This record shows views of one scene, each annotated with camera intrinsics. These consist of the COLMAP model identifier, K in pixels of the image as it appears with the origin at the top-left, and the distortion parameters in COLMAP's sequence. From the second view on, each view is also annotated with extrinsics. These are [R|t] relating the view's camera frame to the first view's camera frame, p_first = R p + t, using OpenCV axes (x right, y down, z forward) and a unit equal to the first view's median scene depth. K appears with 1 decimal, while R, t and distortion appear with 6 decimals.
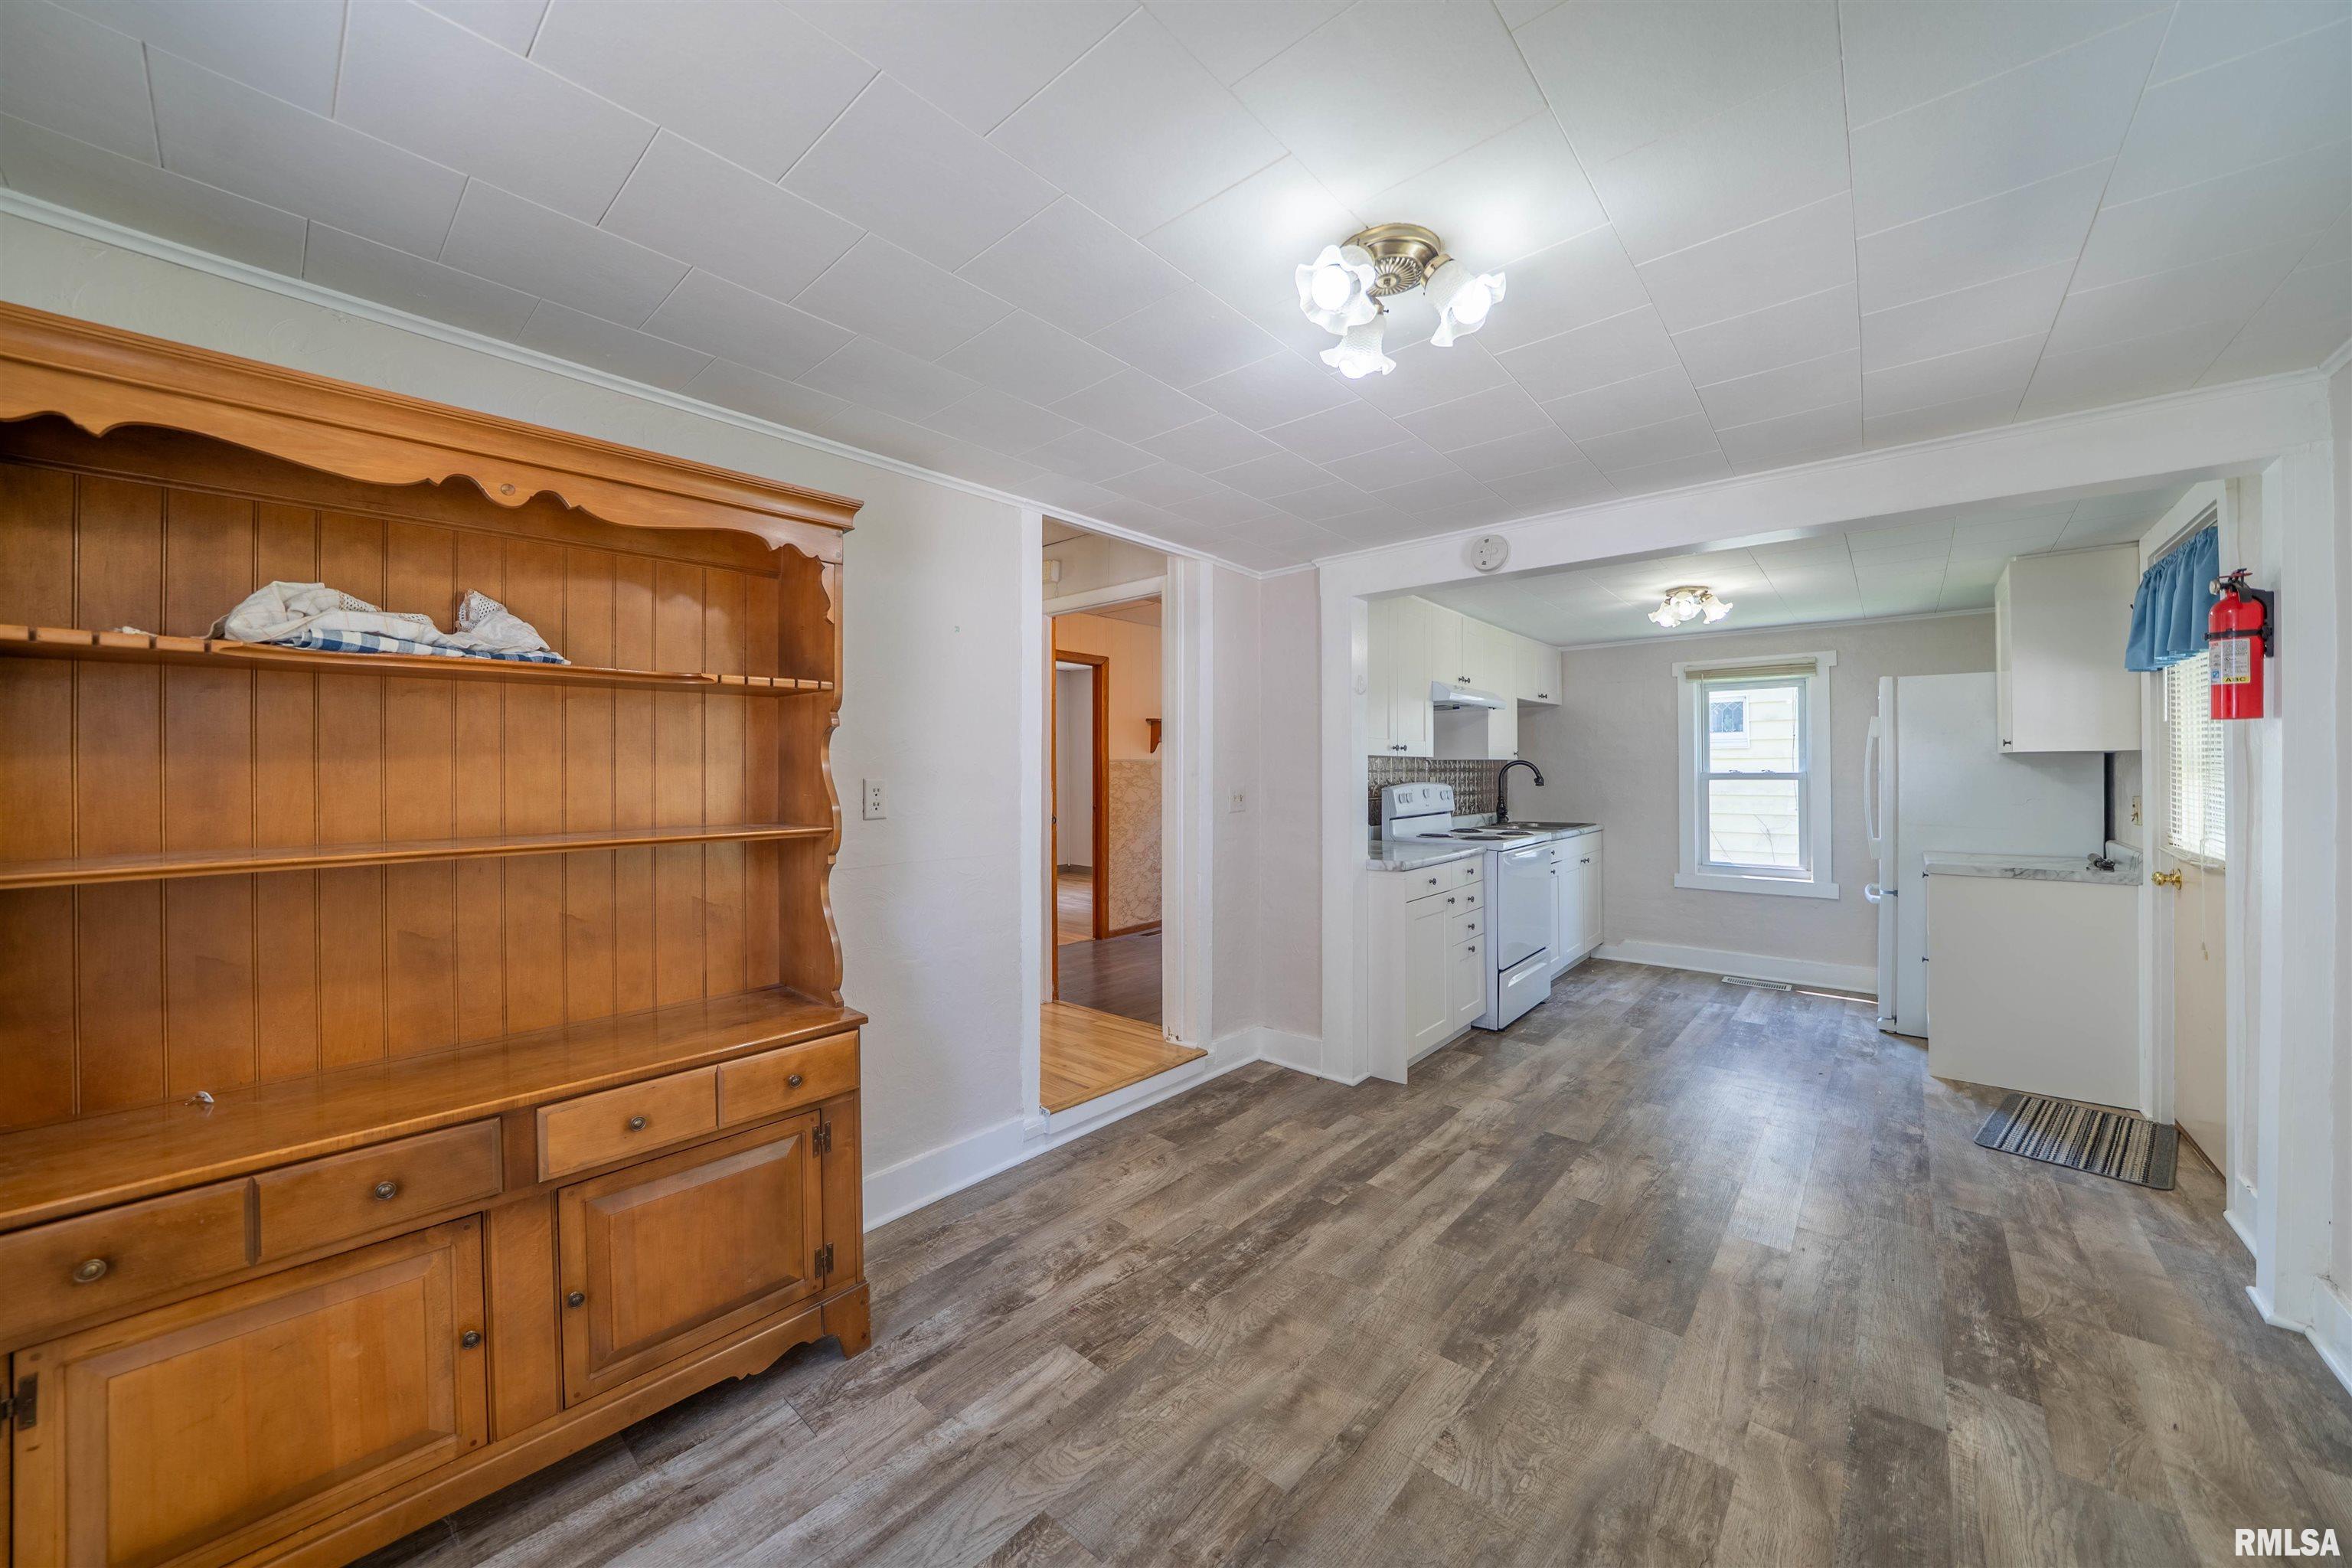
lens RADIAL K [[825.5, 0, 1187.6], [0, 825.5, 771.2], [0, 0, 1]] dist [-0.021179, 0.000245]
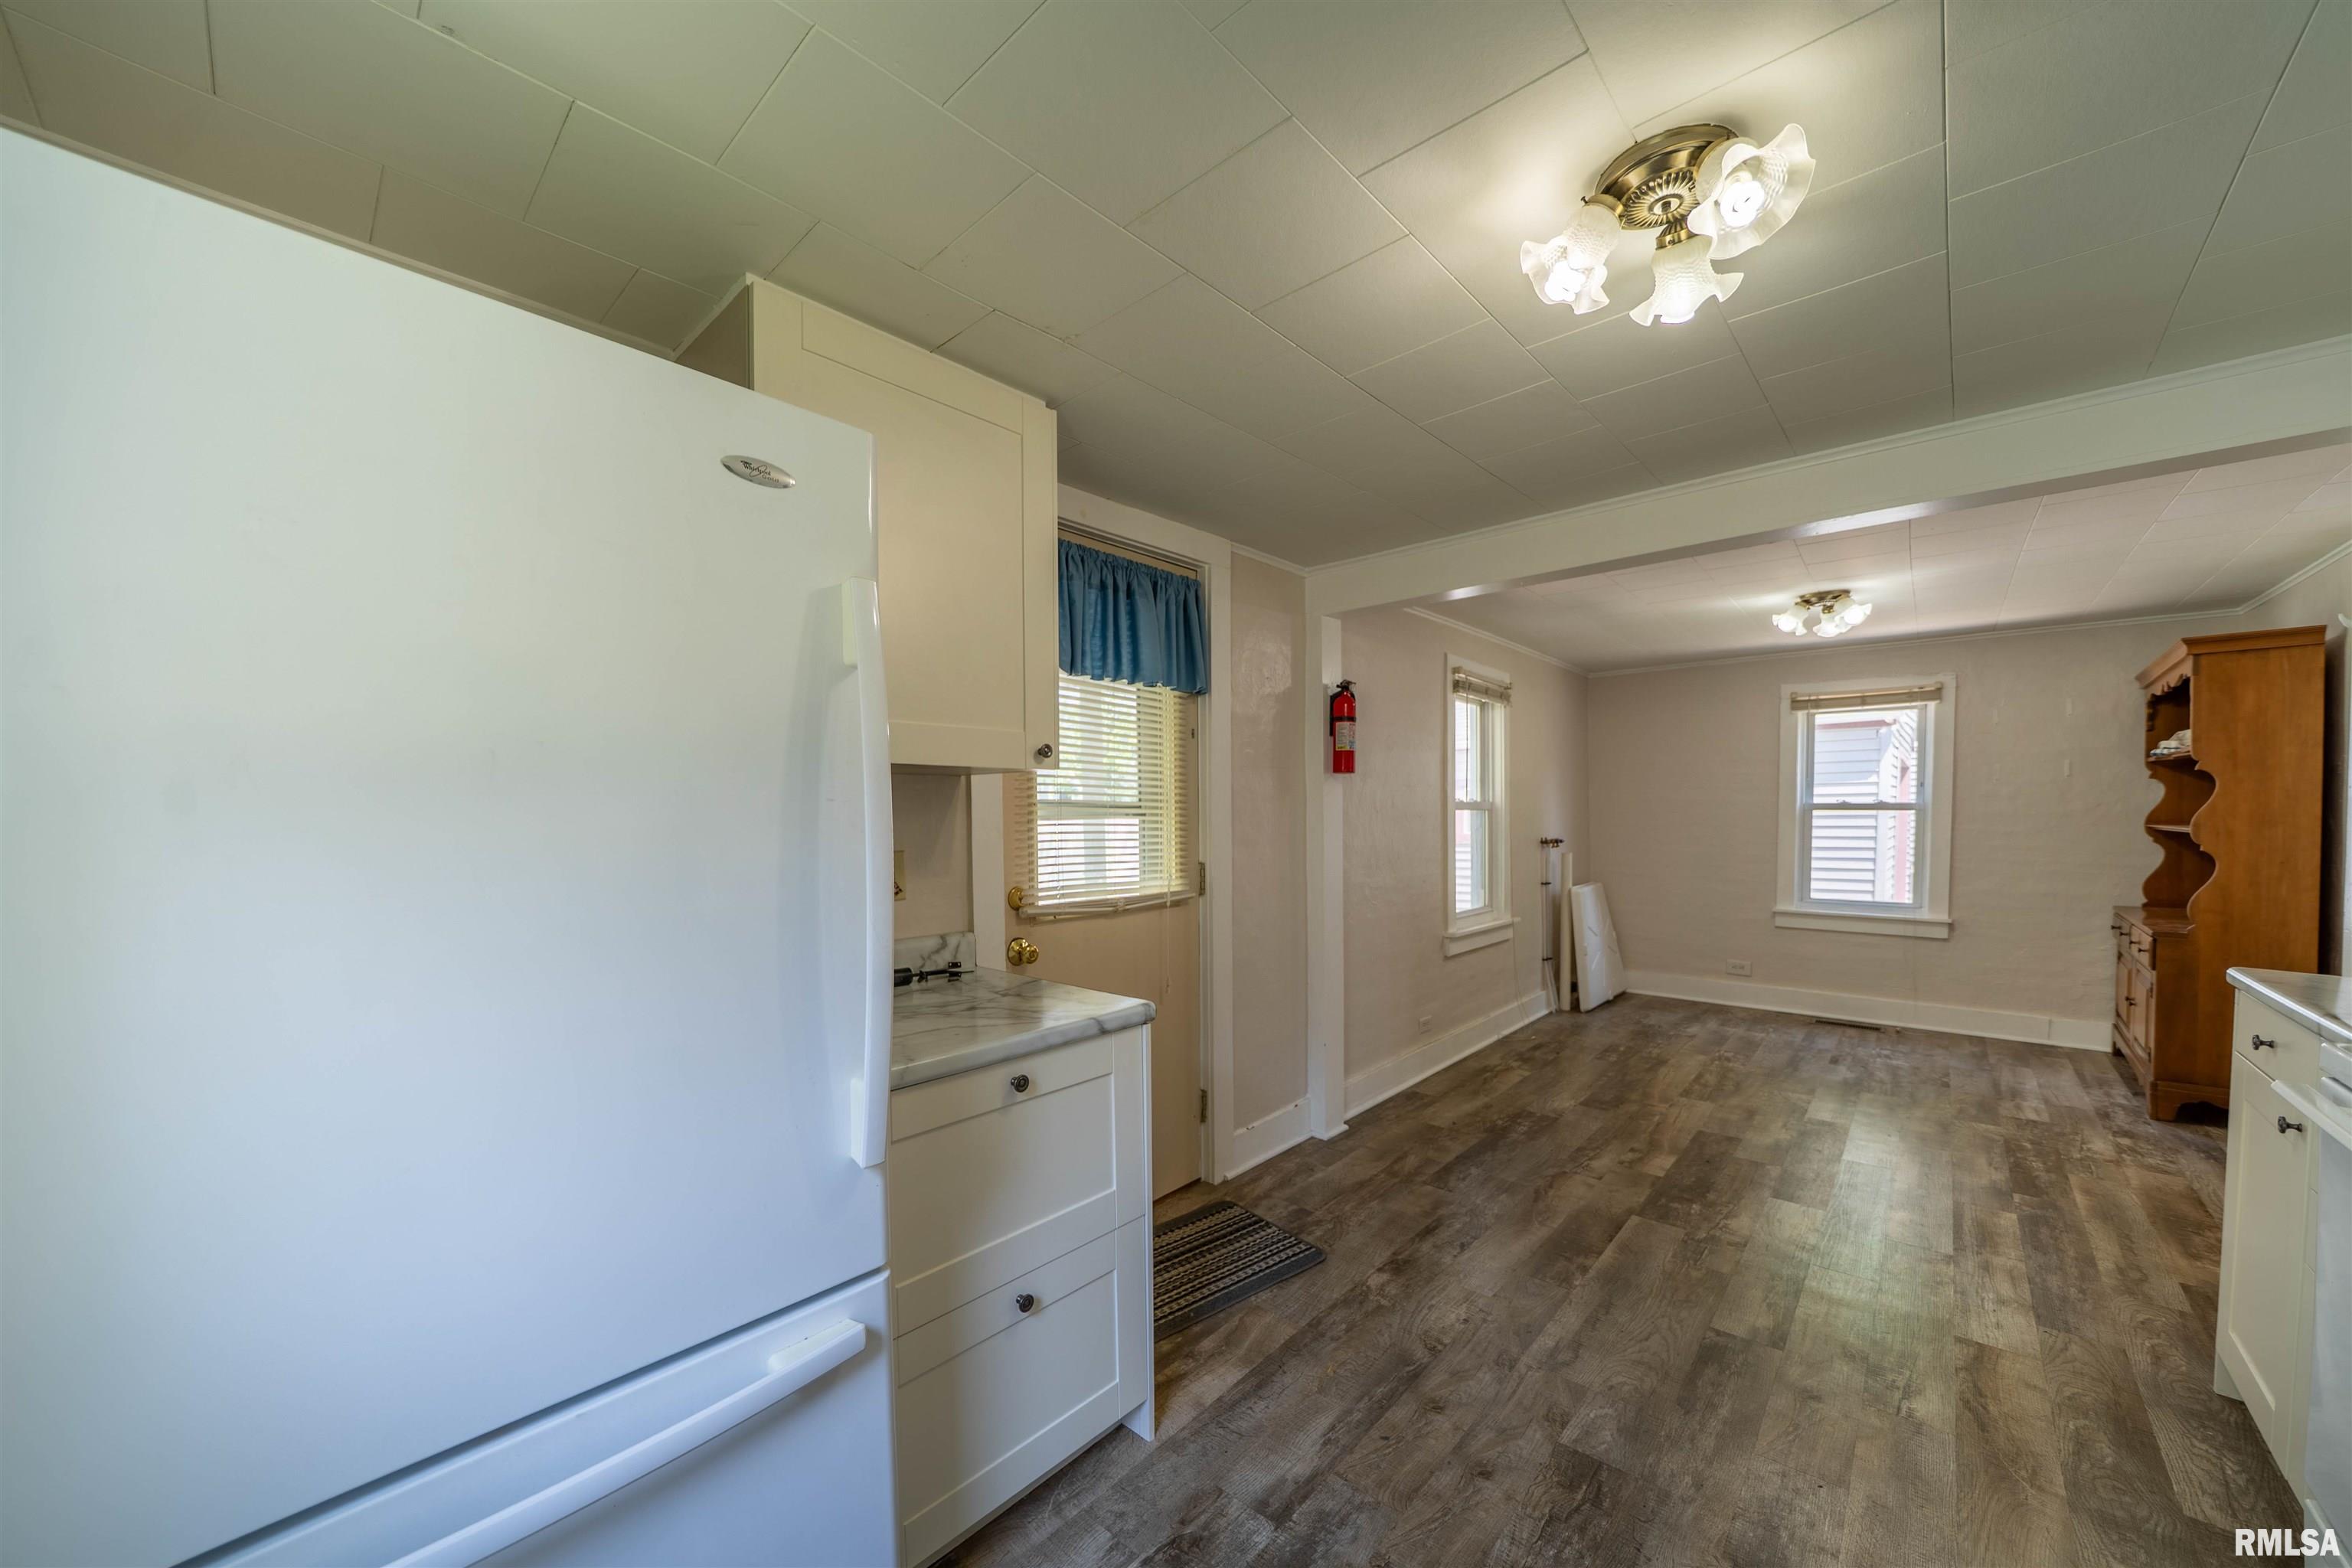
lens RADIAL K [[847.7, 0, 1180.9], [0, 847.7, 840.0], [0, 0, 1]] dist [-0.024419, 0.001989]
pose [[-0.999631, 0.011452, 0.024629, 1.225577], [0.012287, 0.999345, 0.034030, 0.006268], [-0.024223, 0.034320, -0.999117, 2.055475]]
